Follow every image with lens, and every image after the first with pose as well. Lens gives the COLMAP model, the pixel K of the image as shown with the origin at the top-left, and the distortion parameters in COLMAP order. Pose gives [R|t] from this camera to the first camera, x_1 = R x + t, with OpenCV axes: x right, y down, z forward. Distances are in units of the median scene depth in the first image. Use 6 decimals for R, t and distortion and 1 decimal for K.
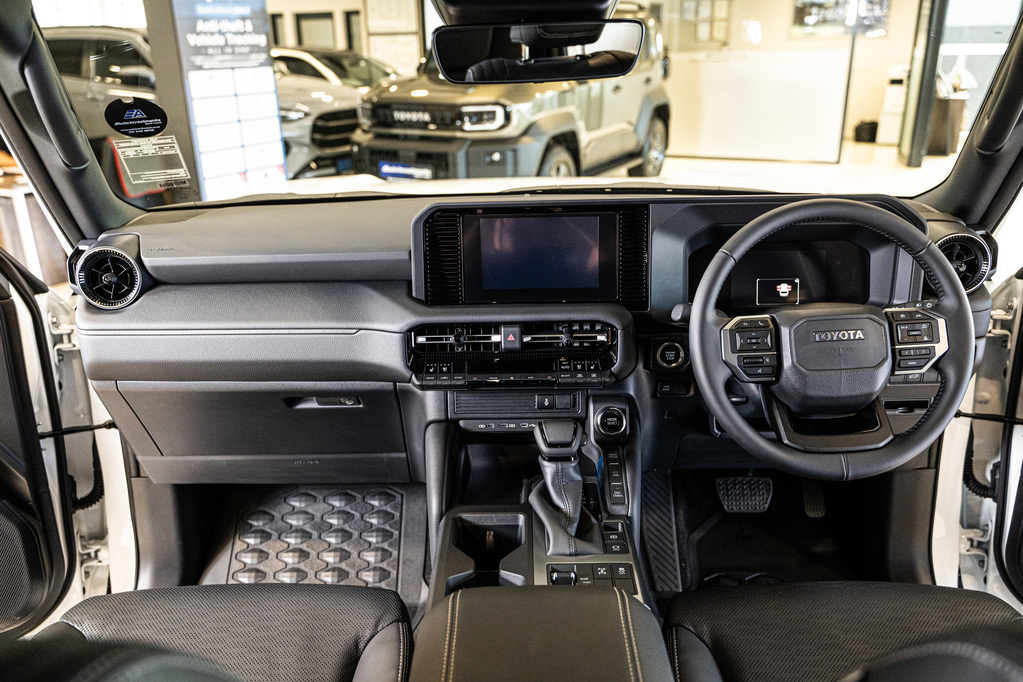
lens RADIAL K [[818.9, 0, 511.5], [0, 818.9, 341.0], [0, 0, 1]] dist [0.002518, 0.002815]
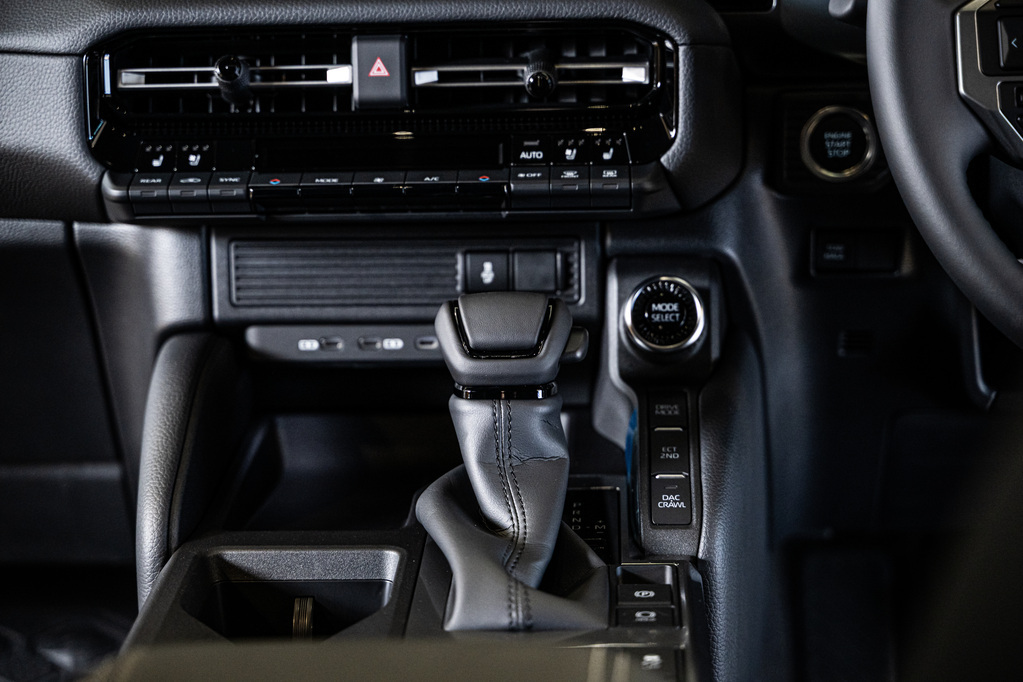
lens RADIAL K [[2190.3, 0, 511.5], [0, 2190.3, 341.0], [0, 0, 1]] dist [0.013077, -0.329148]
pose [[0.999368, 0.006088, -0.035032, 0.091430], [-0.008485, 0.997602, -0.068683, 0.179020], [0.034529, 0.068937, 0.997023, 0.058393]]
